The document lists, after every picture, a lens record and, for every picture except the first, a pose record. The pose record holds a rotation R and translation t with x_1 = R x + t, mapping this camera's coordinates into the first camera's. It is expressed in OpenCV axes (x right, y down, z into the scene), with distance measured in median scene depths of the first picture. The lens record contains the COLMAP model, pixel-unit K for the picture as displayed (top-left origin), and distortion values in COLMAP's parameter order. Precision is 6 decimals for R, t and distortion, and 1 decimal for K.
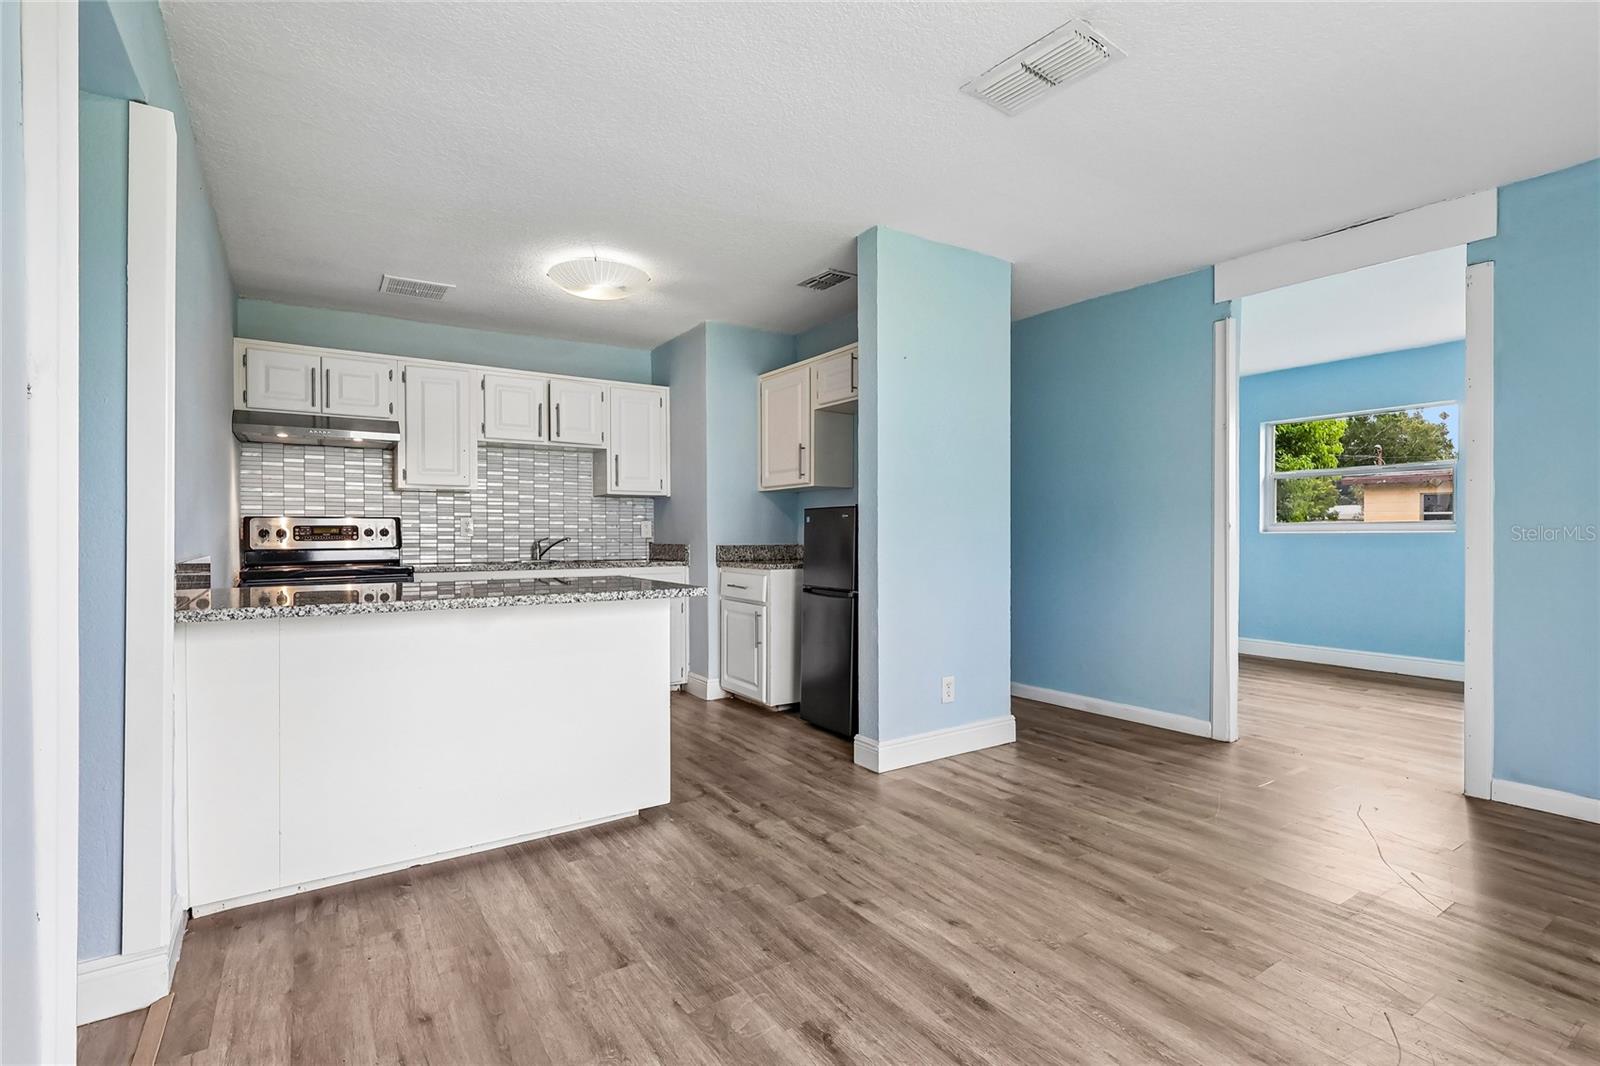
lens RADIAL K [[741.7, 0, 799.4], [0, 741.7, 544.9], [0, 0, 1]] dist [-0.002236, -0.001428]
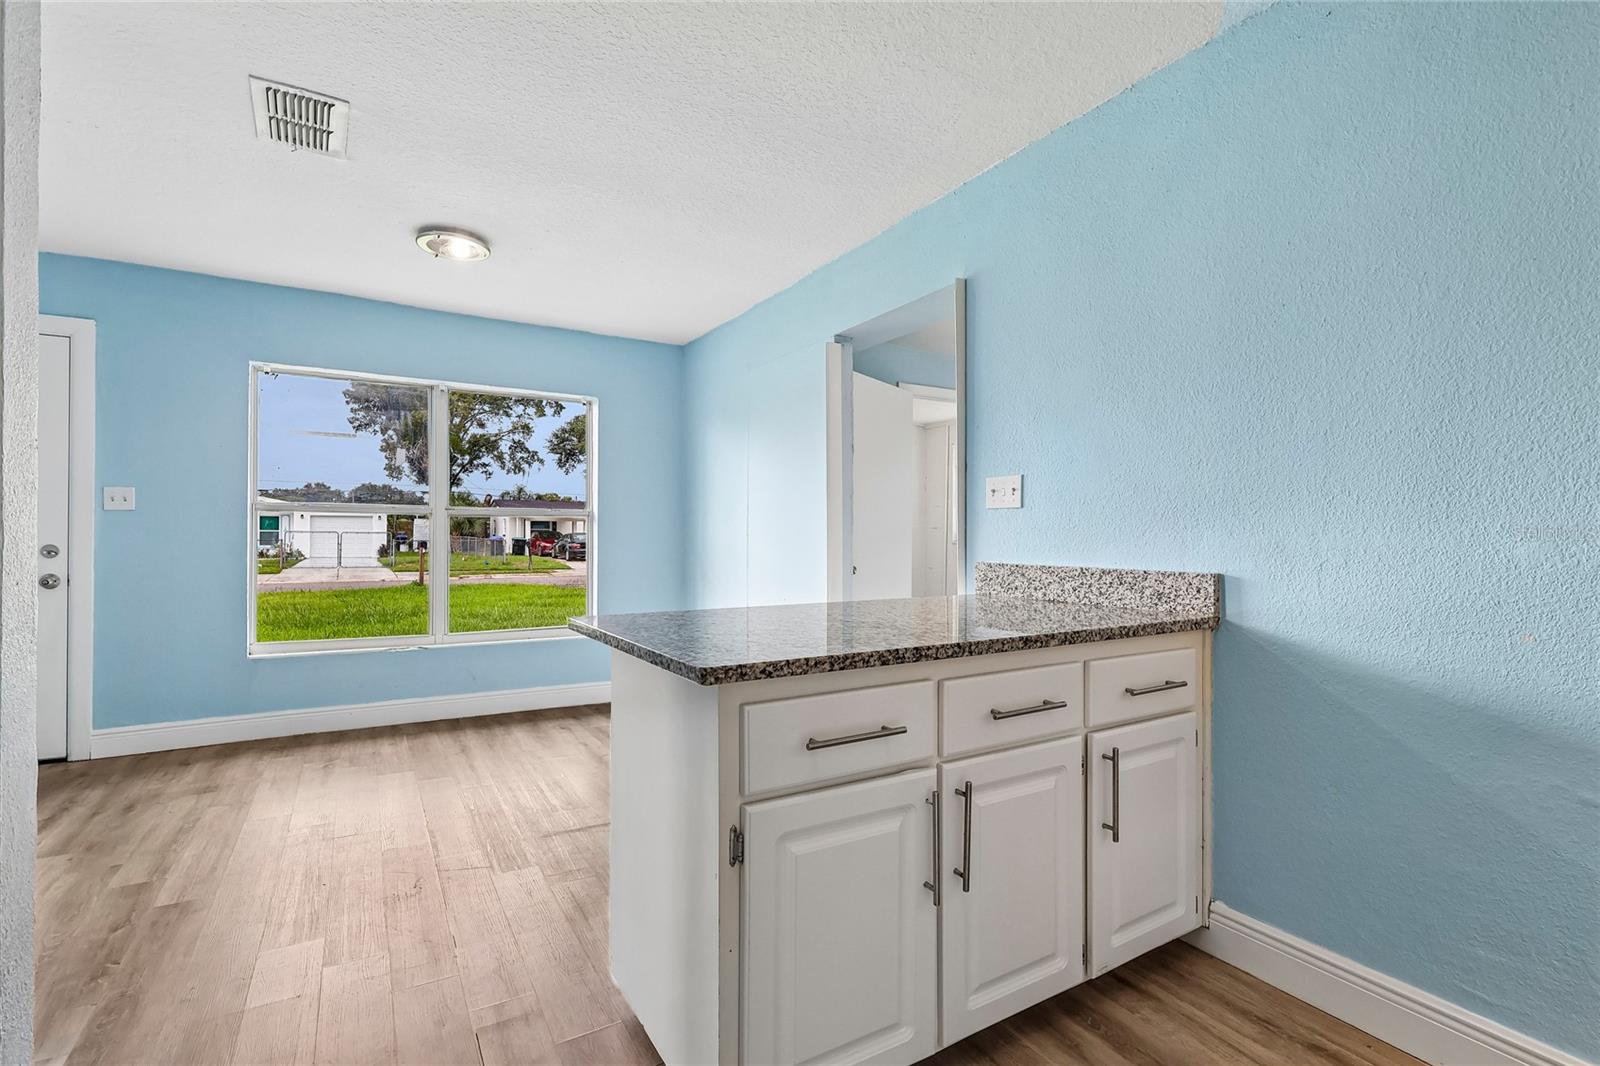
lens RADIAL K [[741.7, 0, 809.0], [0, 741.7, 534.7], [0, 0, 1]] dist [-0.002236, -0.001428]
pose [[-0.999325, -0.001934, 0.036696, -0.246263], [-0.001309, 0.999854, 0.017038, -0.024179], [-0.036723, 0.016978, -0.999181, 1.090537]]
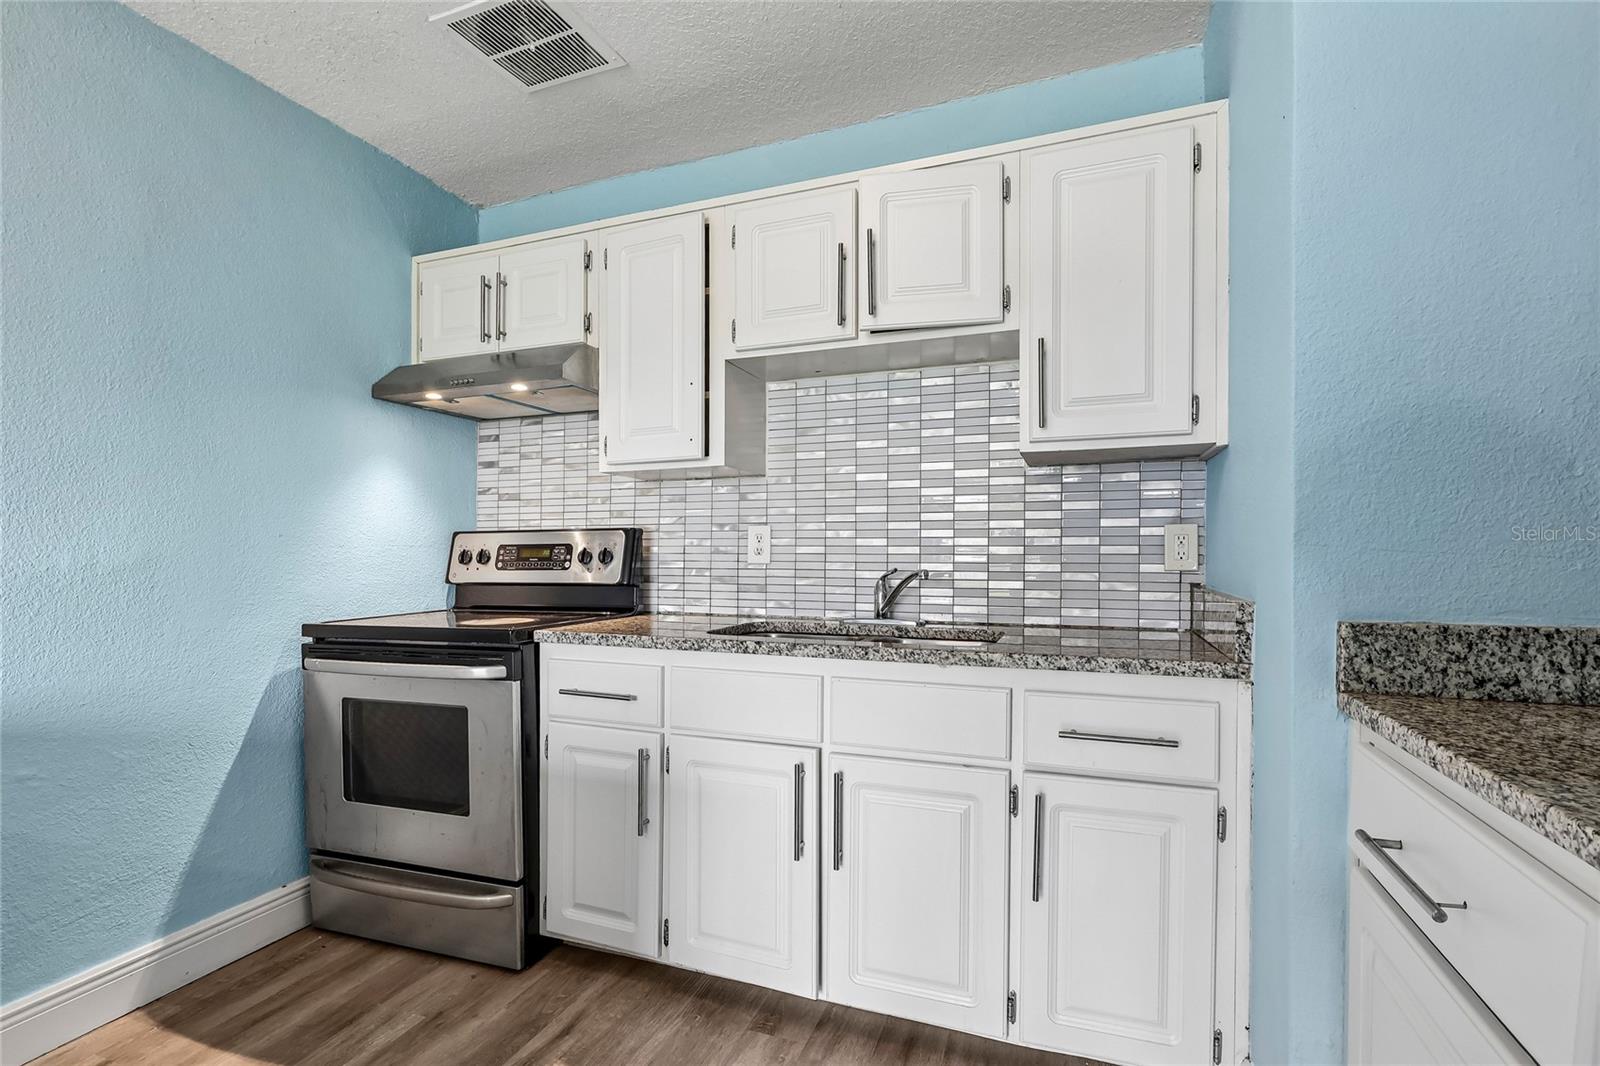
lens RADIAL K [[741.7, 0, 801.6], [0, 741.7, 549.6], [0, 0, 1]] dist [-0.002236, -0.001428]
pose [[0.598882, 0.001264, -0.800836, -0.033662], [-0.007575, 0.999963, -0.004086, -0.022043], [0.800802, 0.008513, 0.598869, 0.848750]]
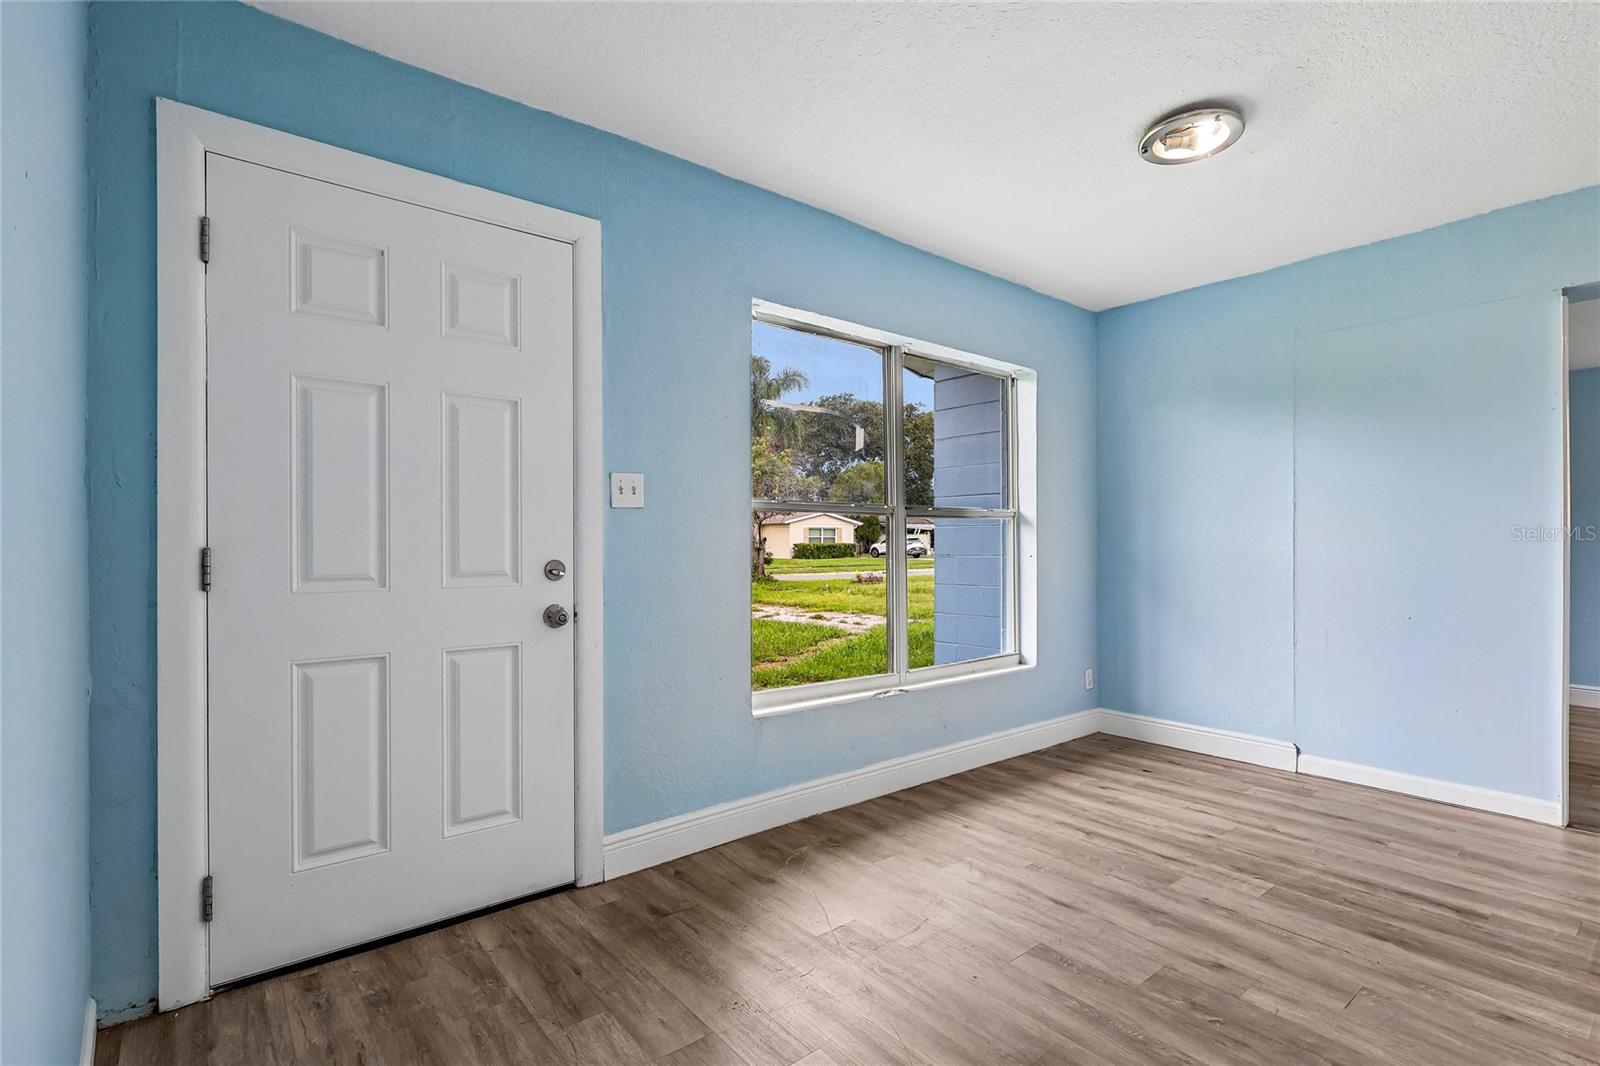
lens RADIAL K [[741.7, 0, 803.3], [0, 741.7, 552.7], [0, 0, 1]] dist [-0.002236, -0.001428]
pose [[-0.995484, 0.007209, -0.094659, 0.520251], [0.004508, 0.999577, 0.028719, -0.017732], [0.094826, 0.028163, -0.995095, 0.846117]]
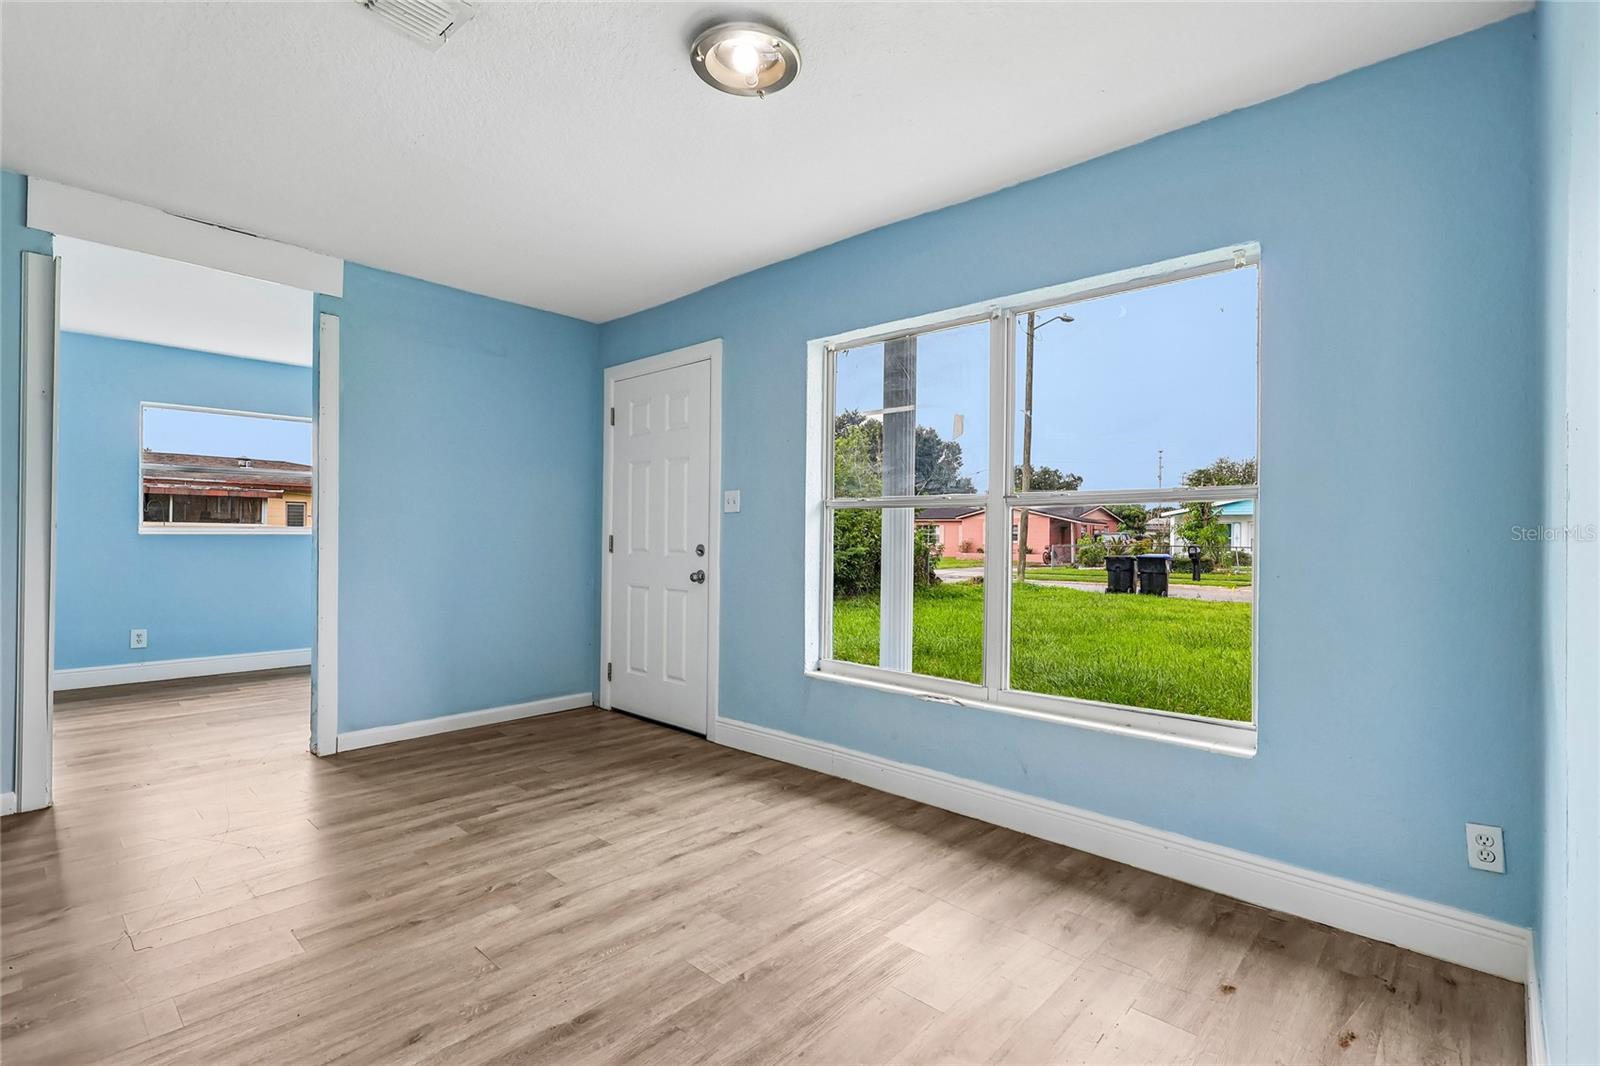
lens RADIAL K [[741.7, 0, 796.5], [0, 741.7, 537.3], [0, 0, 1]] dist [-0.002236, -0.001428]
pose [[-0.239315, 0.000501, 0.970942, -0.313860], [0.008054, 0.999966, 0.001469, -0.007080], [-0.970908, 0.008172, -0.239311, 0.387403]]
